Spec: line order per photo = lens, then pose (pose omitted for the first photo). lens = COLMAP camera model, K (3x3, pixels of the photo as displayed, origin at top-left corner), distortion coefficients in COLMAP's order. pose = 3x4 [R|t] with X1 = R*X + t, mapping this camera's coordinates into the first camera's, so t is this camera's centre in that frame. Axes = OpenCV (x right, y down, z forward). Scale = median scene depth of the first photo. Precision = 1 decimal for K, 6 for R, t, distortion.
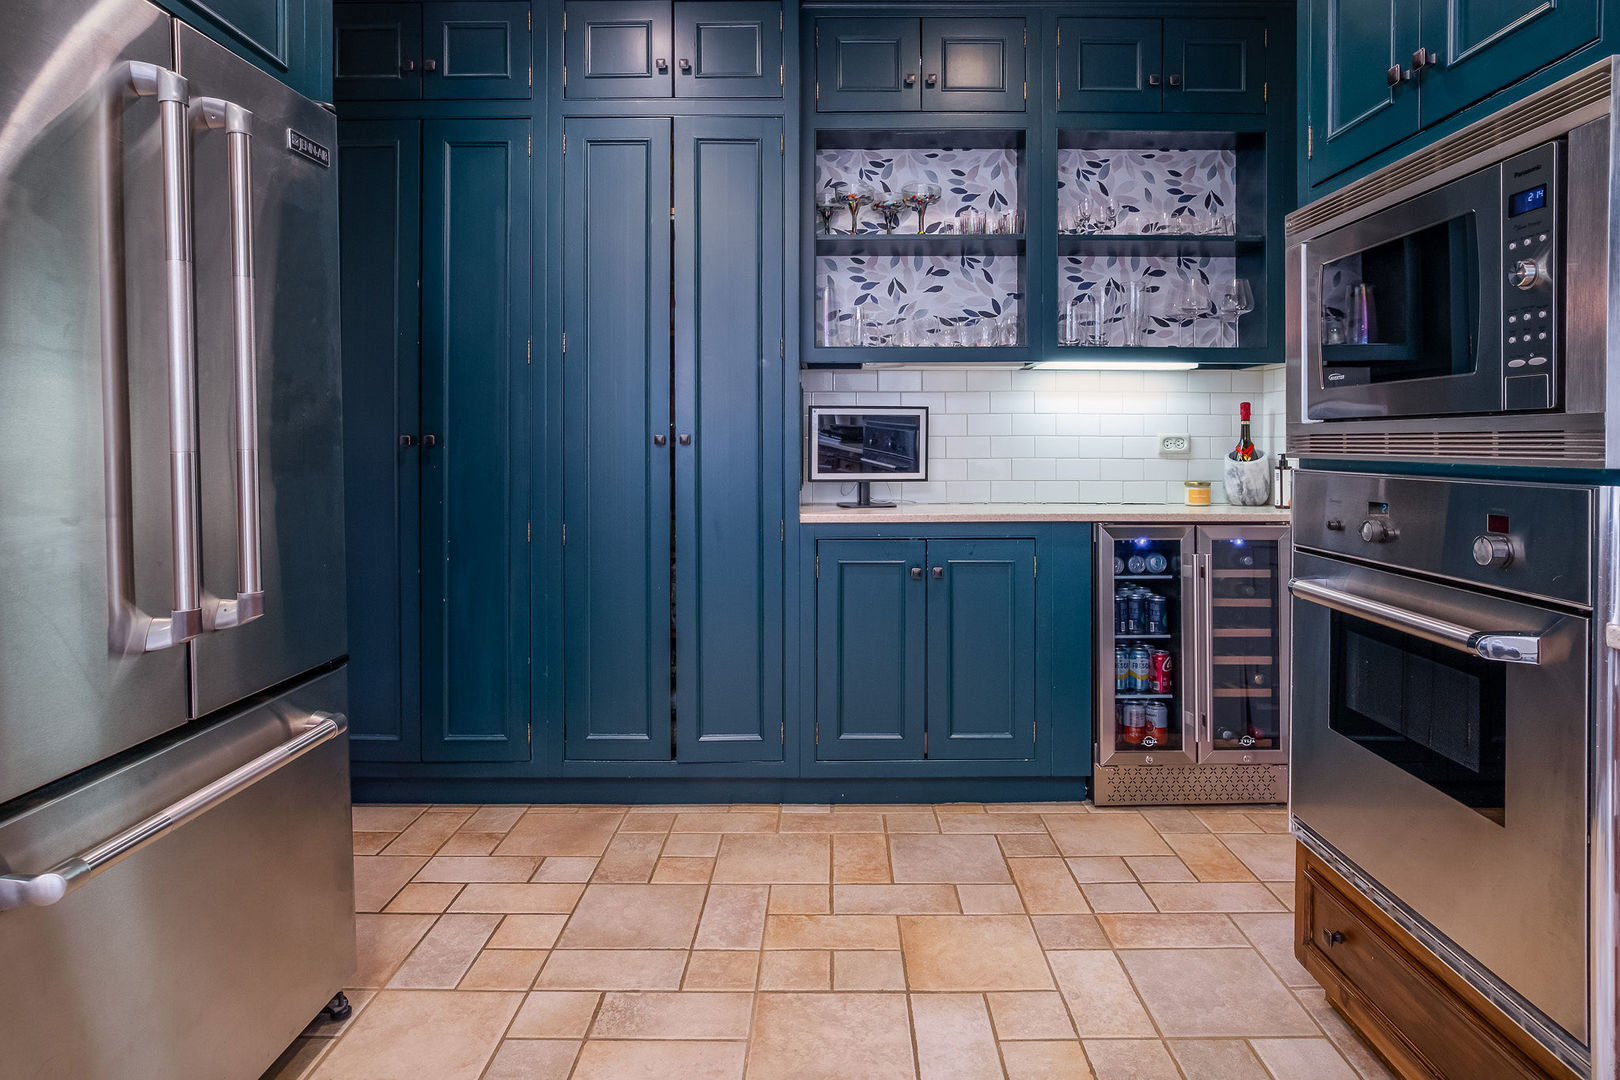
lens RADIAL K [[967.7, 0, 826.9], [0, 967.7, 445.5], [0, 0, 1]] dist [-0.026431, 0.014590]
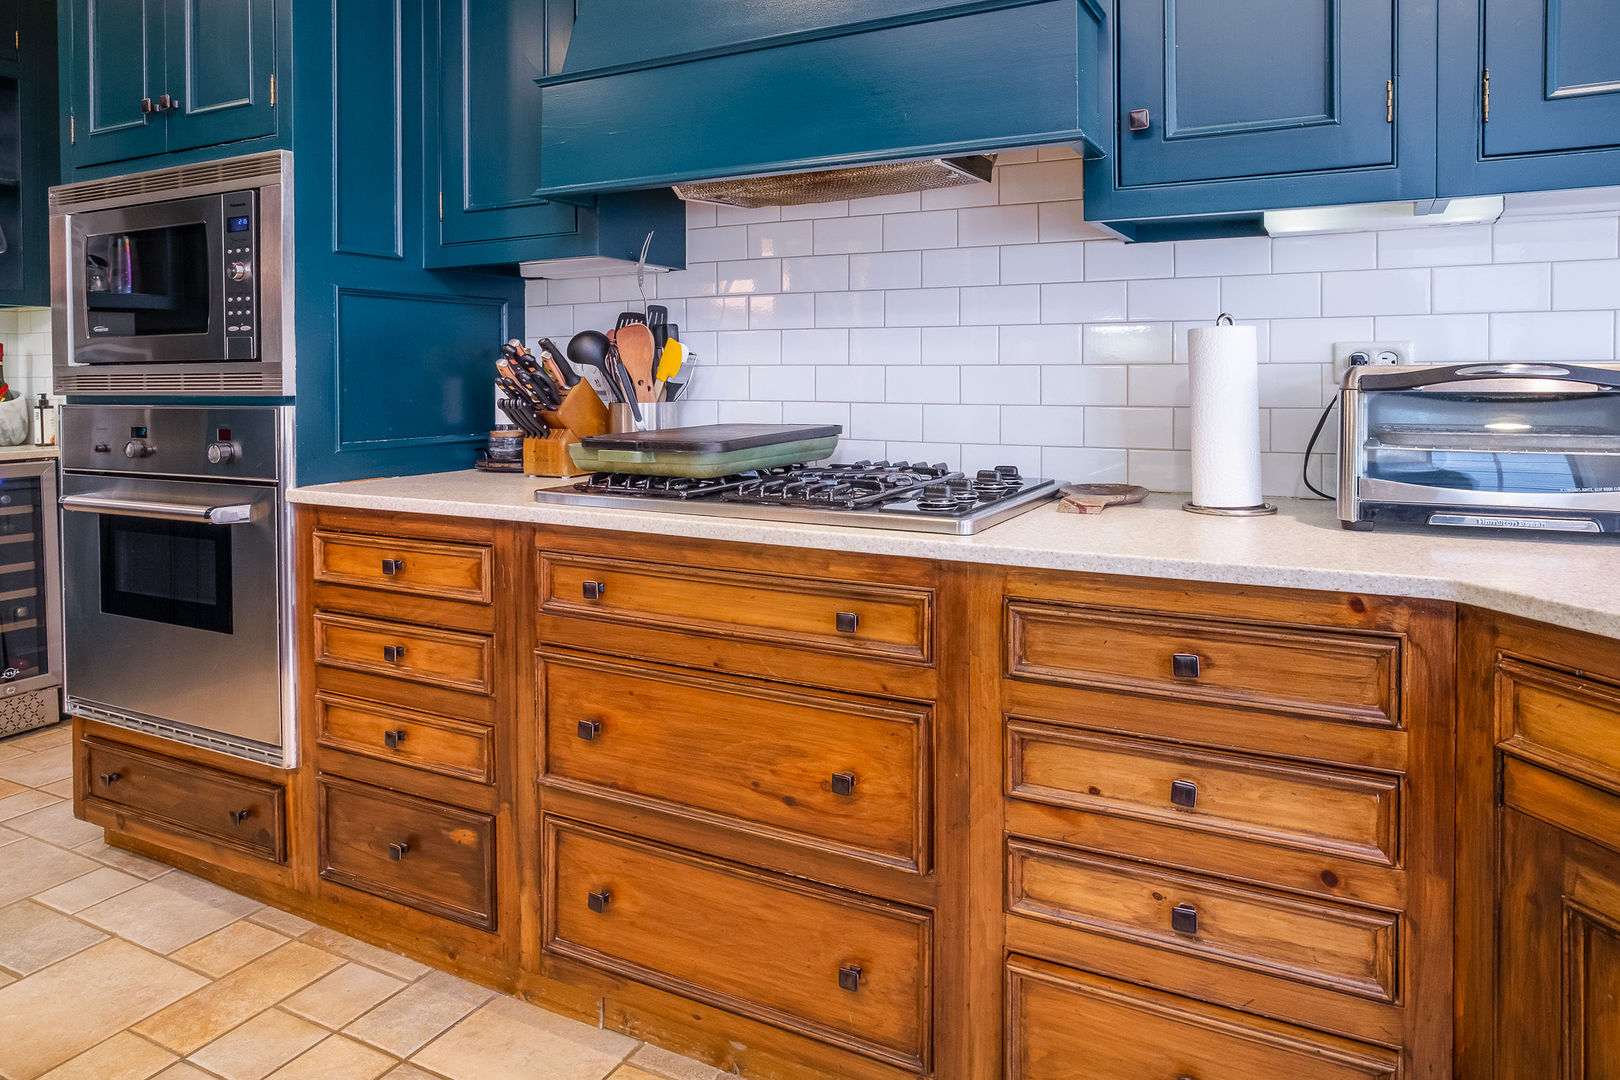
lens RADIAL K [[967.7, 0, 860.6], [0, 967.7, 385.0], [0, 0, 1]] dist [-0.026431, 0.014590]
pose [[0.400965, -0.014654, 0.915976, -0.221930], [0.013336, 0.999859, 0.010159, 0.001605], [-0.915996, 0.008142, 0.401104, -0.416546]]
